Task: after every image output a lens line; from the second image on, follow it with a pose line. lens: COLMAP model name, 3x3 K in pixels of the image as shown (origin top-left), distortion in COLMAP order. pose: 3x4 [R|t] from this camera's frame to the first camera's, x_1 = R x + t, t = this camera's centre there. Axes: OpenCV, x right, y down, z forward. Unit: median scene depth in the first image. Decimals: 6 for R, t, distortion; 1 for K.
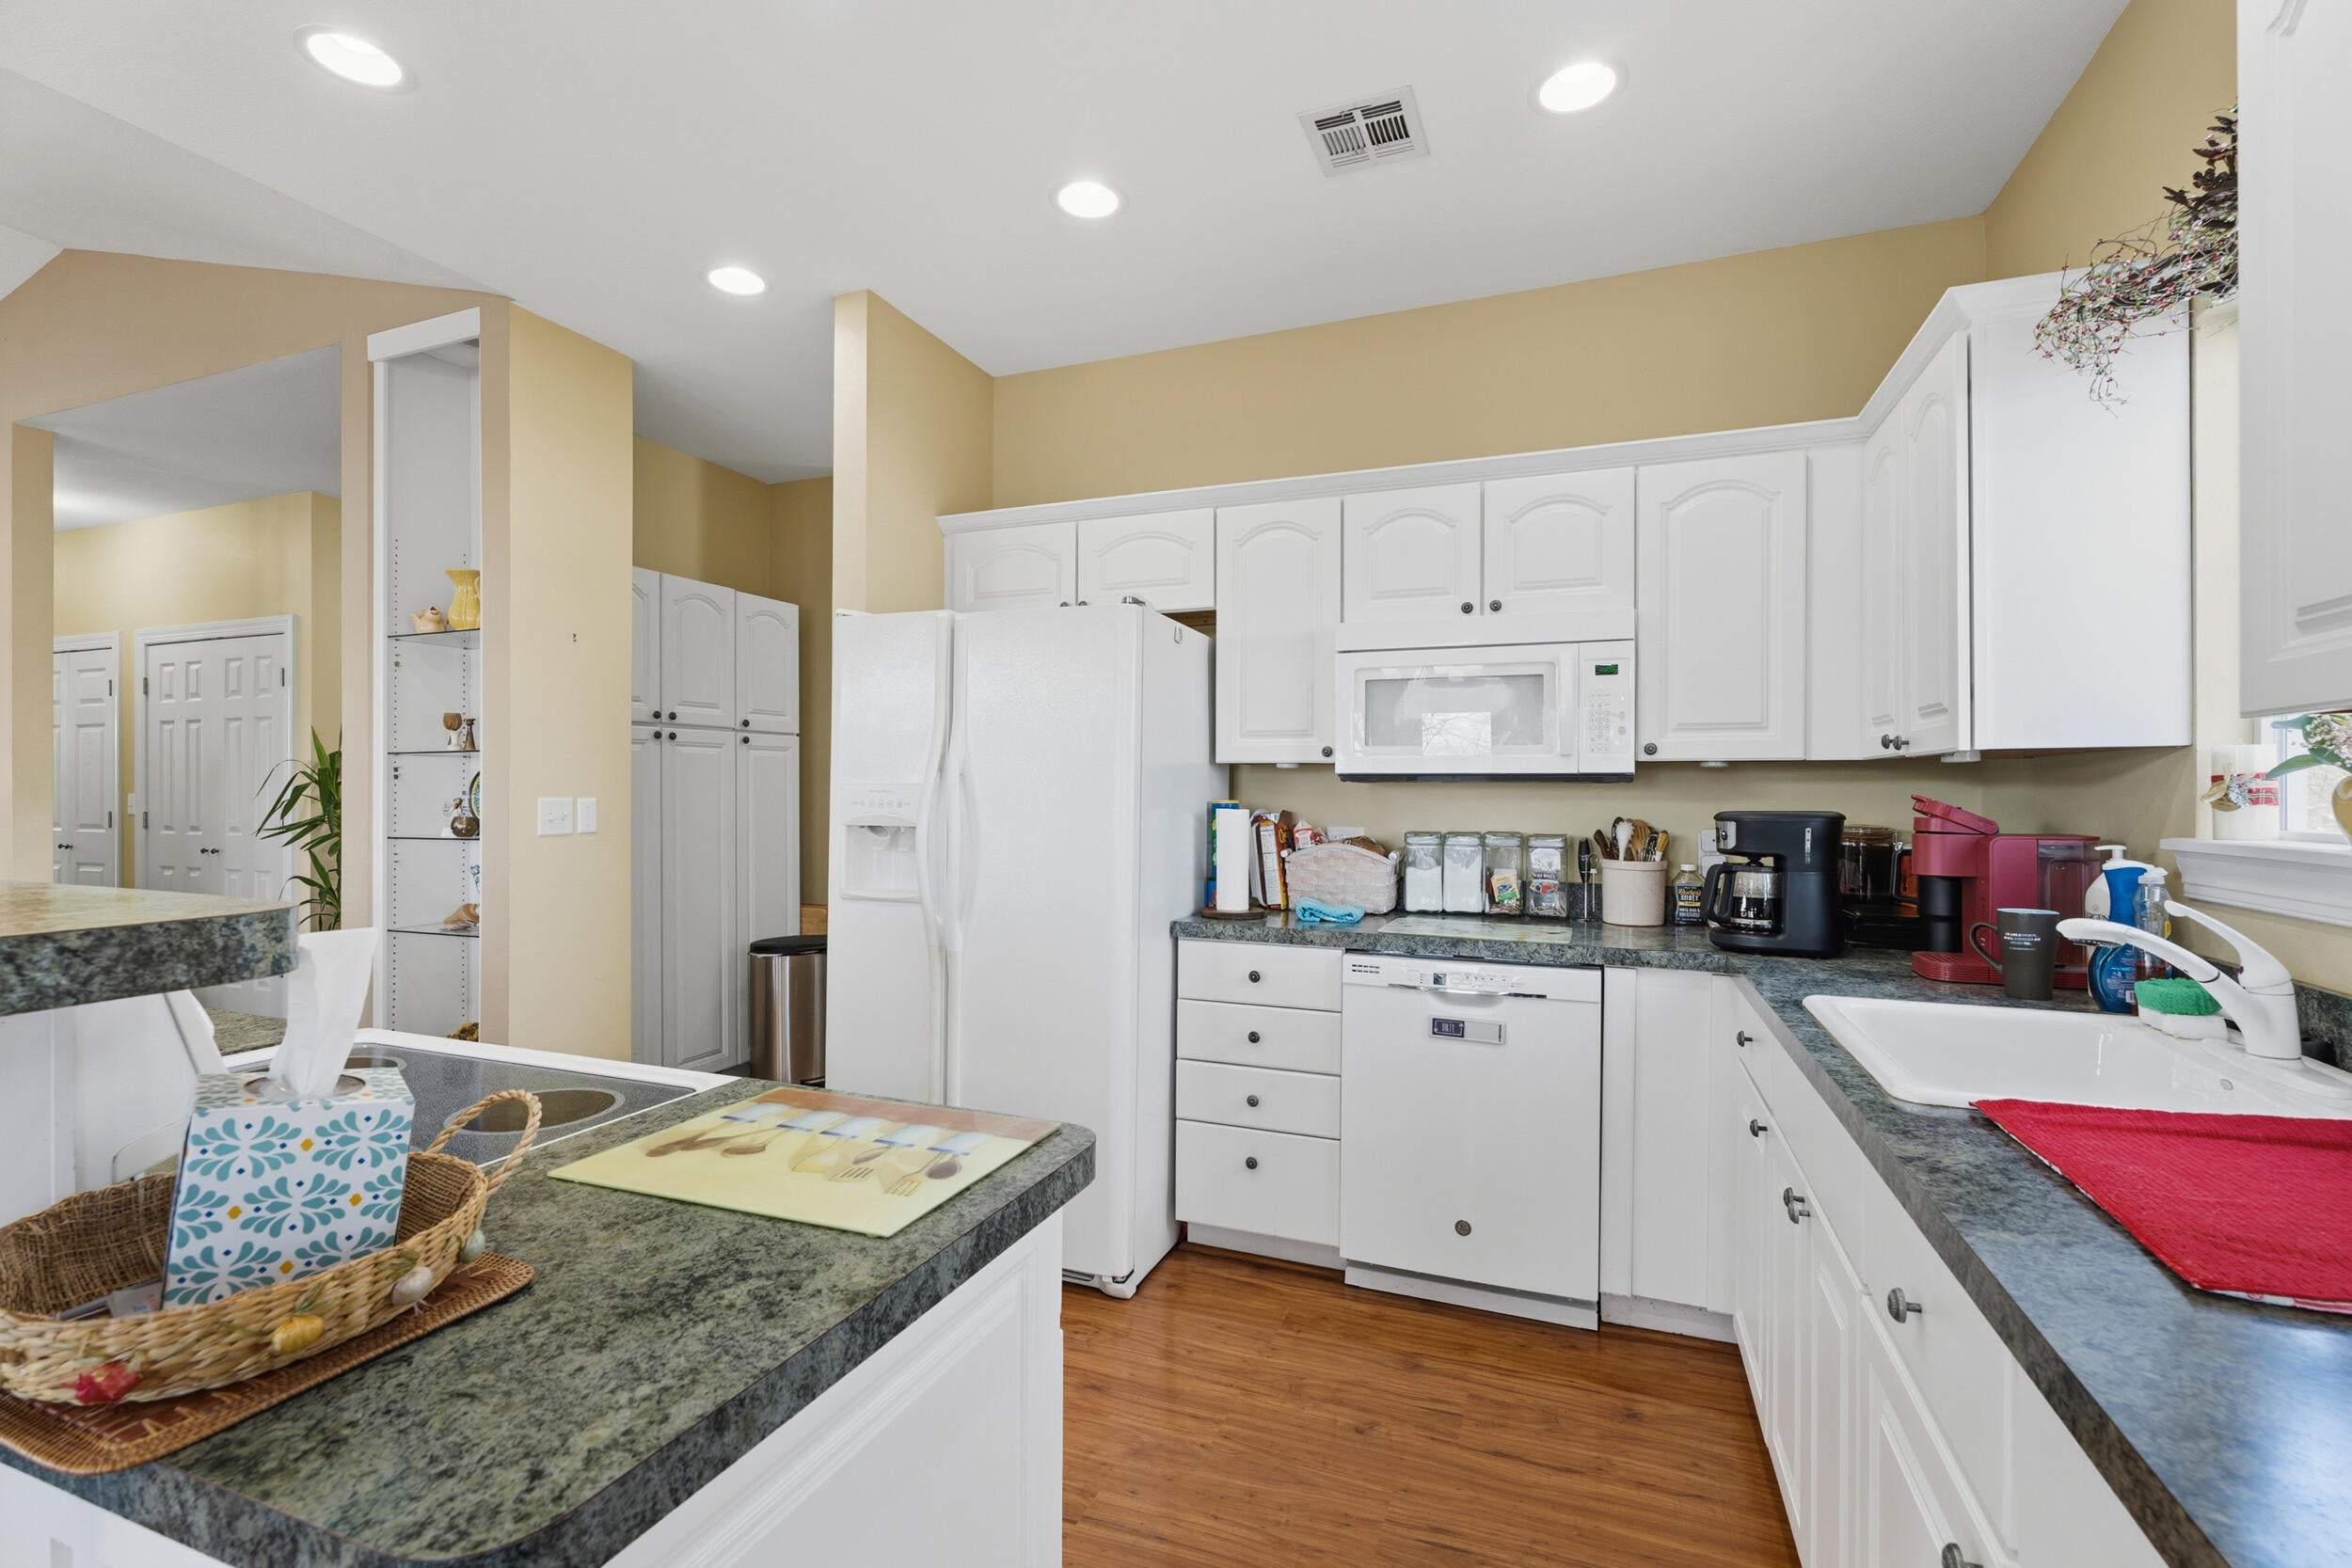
lens RADIAL K [[1050.7, 0, 1176.1], [0, 1050.7, 786.5], [0, 0, 1]] dist [-0.000133, -0.000033]
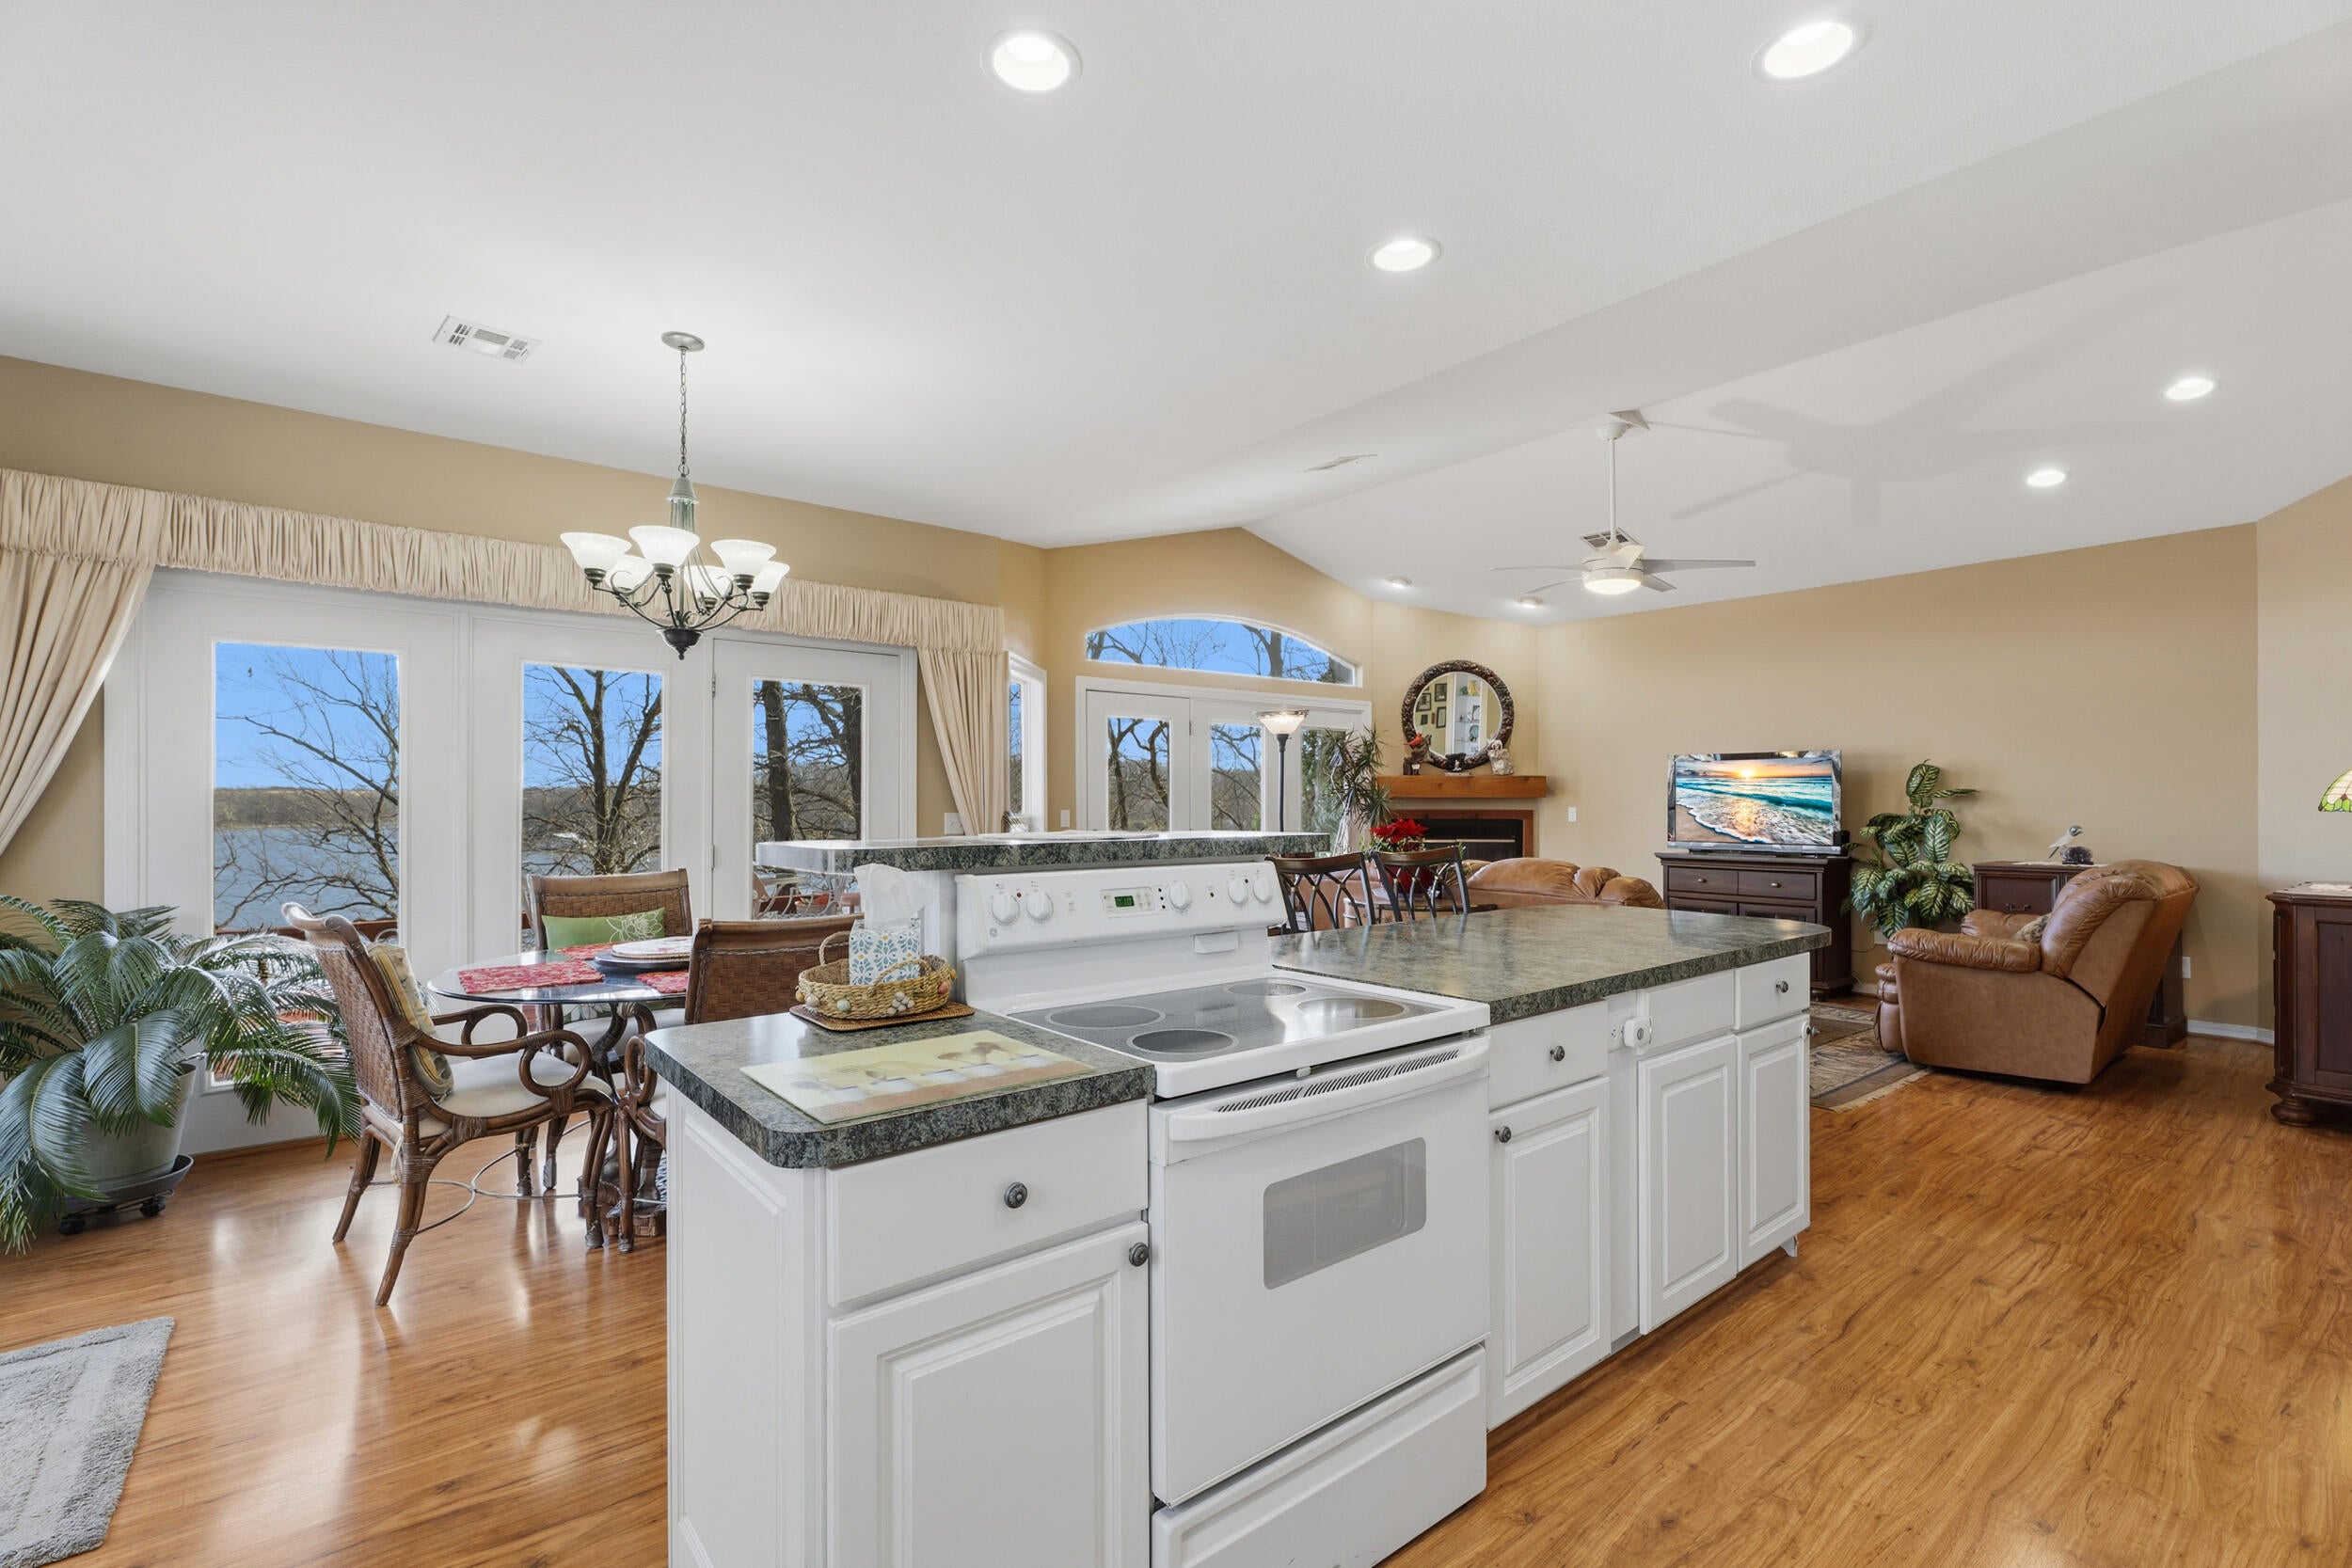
lens RADIAL K [[1050.7, 0, 1175.8], [0, 1050.7, 791.8], [0, 0, 1]] dist [-0.000133, -0.000033]
pose [[-0.492295, -0.001246, -0.870428, 0.654248], [0.002269, 0.999994, -0.002714, -0.014472], [0.870425, -0.003311, -0.492289, 1.849444]]
